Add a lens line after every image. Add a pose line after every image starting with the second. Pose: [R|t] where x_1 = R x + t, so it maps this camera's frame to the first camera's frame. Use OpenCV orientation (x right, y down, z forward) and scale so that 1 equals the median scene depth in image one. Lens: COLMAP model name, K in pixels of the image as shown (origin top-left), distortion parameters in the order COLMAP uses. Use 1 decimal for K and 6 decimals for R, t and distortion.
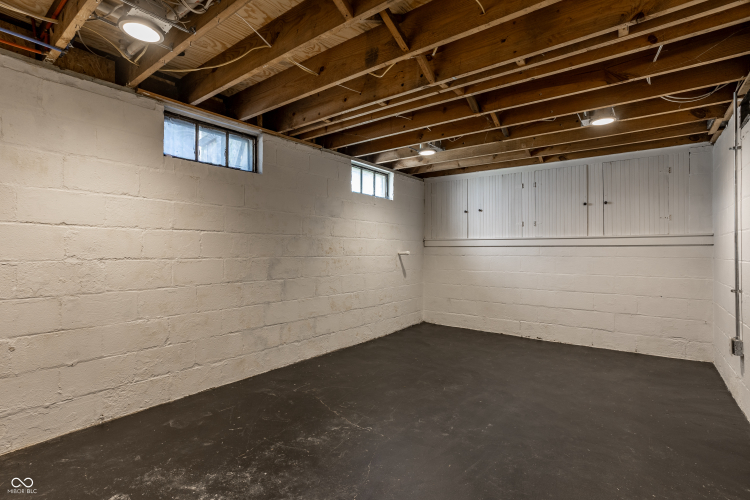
lens RADIAL K [[357.7, 0, 372.1], [0, 357.7, 248.5], [0, 0, 1]] dist [-0.031425, 0.008112]
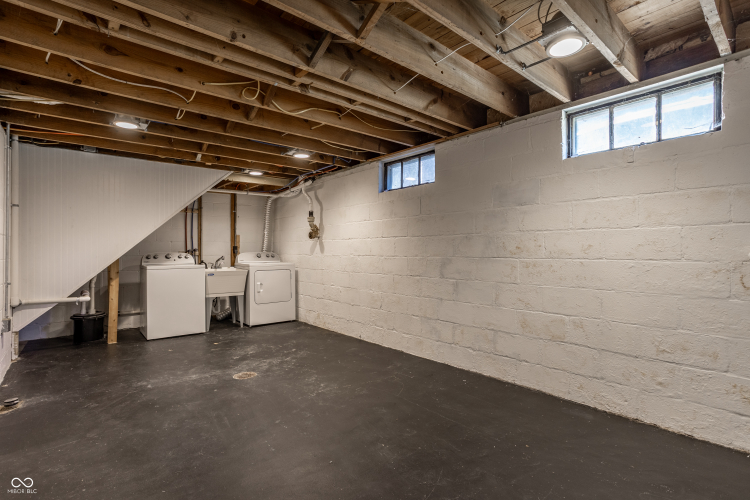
lens RADIAL K [[357.7, 0, 371.5], [0, 357.7, 252.4], [0, 0, 1]] dist [-0.031425, 0.008112]
pose [[-0.190631, -0.001413, -0.981661, 0.815070], [0.003689, 0.999991, -0.002156, 0.012096], [0.981655, -0.004032, -0.190624, 1.004679]]
